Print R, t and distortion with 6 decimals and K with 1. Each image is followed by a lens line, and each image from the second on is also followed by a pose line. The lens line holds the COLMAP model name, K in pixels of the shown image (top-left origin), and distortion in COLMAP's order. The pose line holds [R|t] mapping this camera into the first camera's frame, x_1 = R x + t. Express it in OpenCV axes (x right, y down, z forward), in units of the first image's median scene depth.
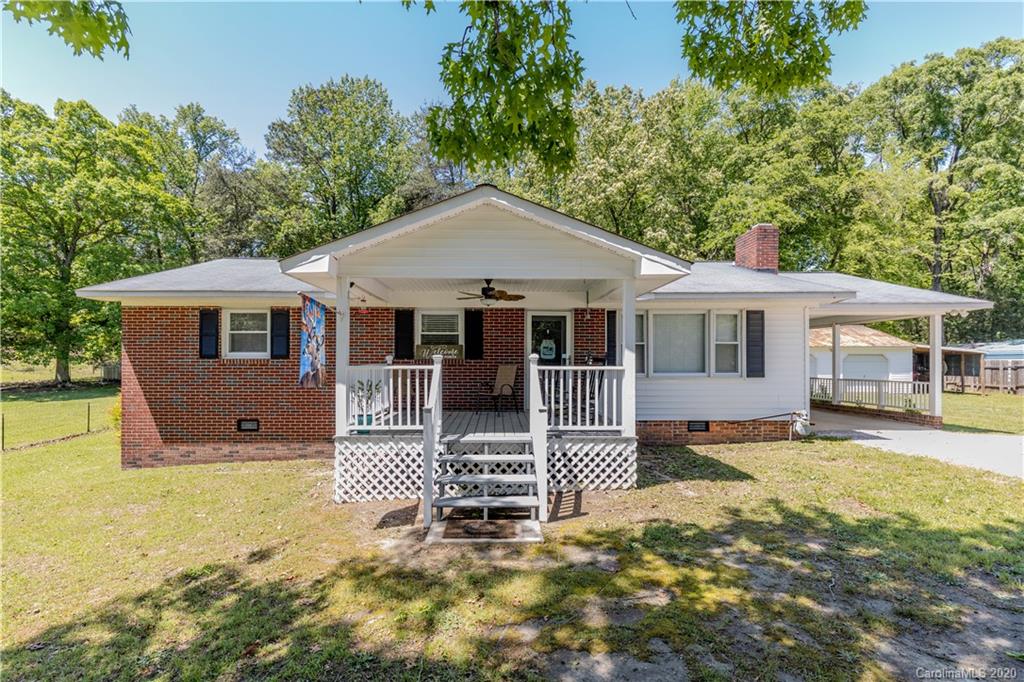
lens RADIAL K [[463.0, 0, 497.8], [0, 463.0, 363.2], [0, 0, 1]] dist [-0.000437, -0.000055]
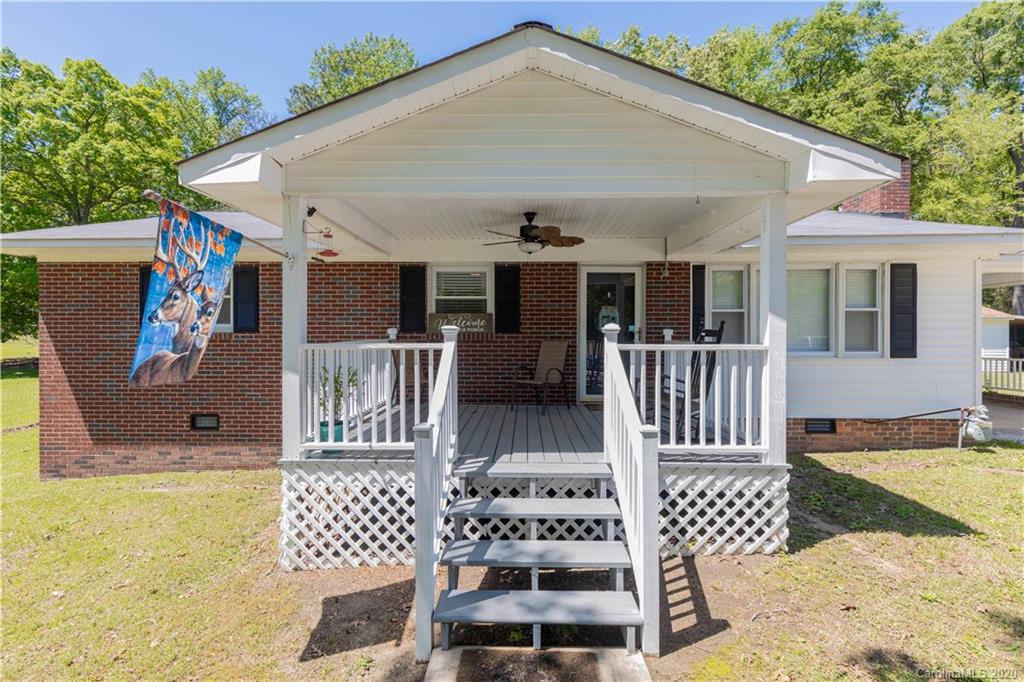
lens RADIAL K [[460.0, 0, 512.0], [0, 460.0, 341.0], [0, 0, 1]] dist [-0.000040, 0.000120]
pose [[0.999404, -0.000541, -0.034504, -0.020054], [0.000859, 0.999957, 0.009228, -0.002322], [0.034497, -0.009253, 0.999362, 0.279596]]
